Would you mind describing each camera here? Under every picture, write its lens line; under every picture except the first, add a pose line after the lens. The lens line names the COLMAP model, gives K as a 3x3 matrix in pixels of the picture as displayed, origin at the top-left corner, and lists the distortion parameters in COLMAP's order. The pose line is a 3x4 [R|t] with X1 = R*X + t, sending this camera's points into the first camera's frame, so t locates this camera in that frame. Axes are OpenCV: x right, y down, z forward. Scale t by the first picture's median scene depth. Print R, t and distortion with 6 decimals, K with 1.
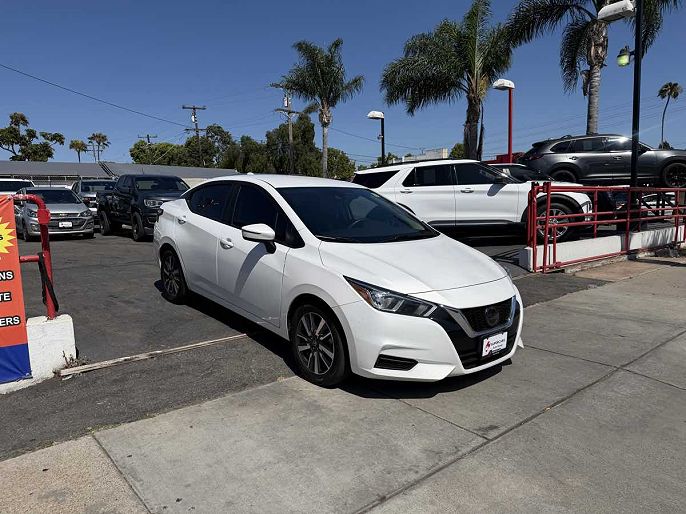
lens RADIAL K [[481.0, 0, 339.1], [0, 481.0, 274.0], [0, 0, 1]] dist [0.037388, -0.041167]
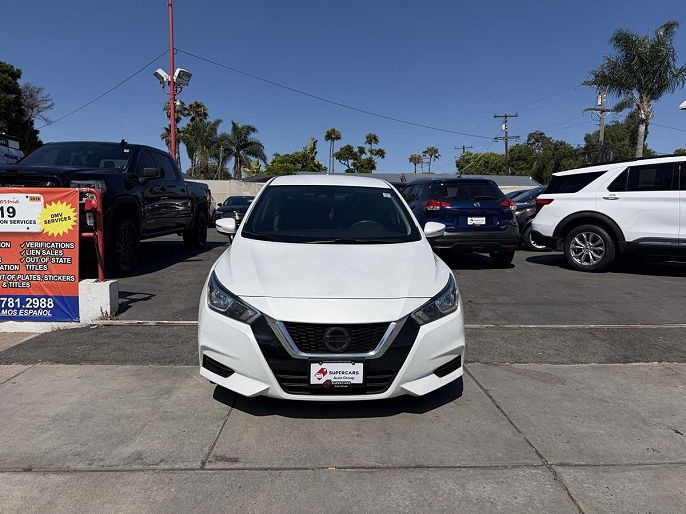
lens RADIAL K [[481.0, 0, 339.9], [0, 481.0, 259.0], [0, 0, 1]] dist [0.037388, -0.041167]
pose [[0.795263, 0.089189, -0.599668, 0.687639], [-0.118014, 0.992973, -0.008822, -0.034821], [0.594667, 0.077785, 0.800200, 0.294698]]
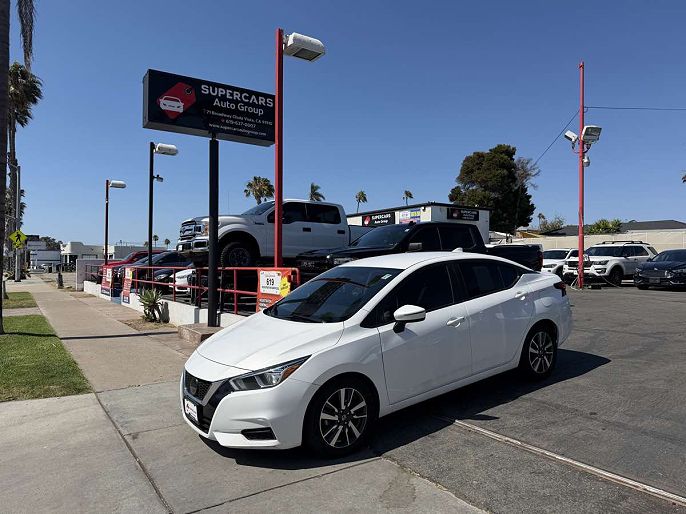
lens RADIAL K [[481.0, 0, 343.5], [0, 481.0, 258.8], [0, 0, 1]] dist [0.037388, -0.041167]
pose [[-0.077694, 0.019015, -0.996796, 1.272724], [-0.146522, 0.988744, 0.030282, -0.269500], [0.986152, 0.148405, -0.074034, 1.211411]]
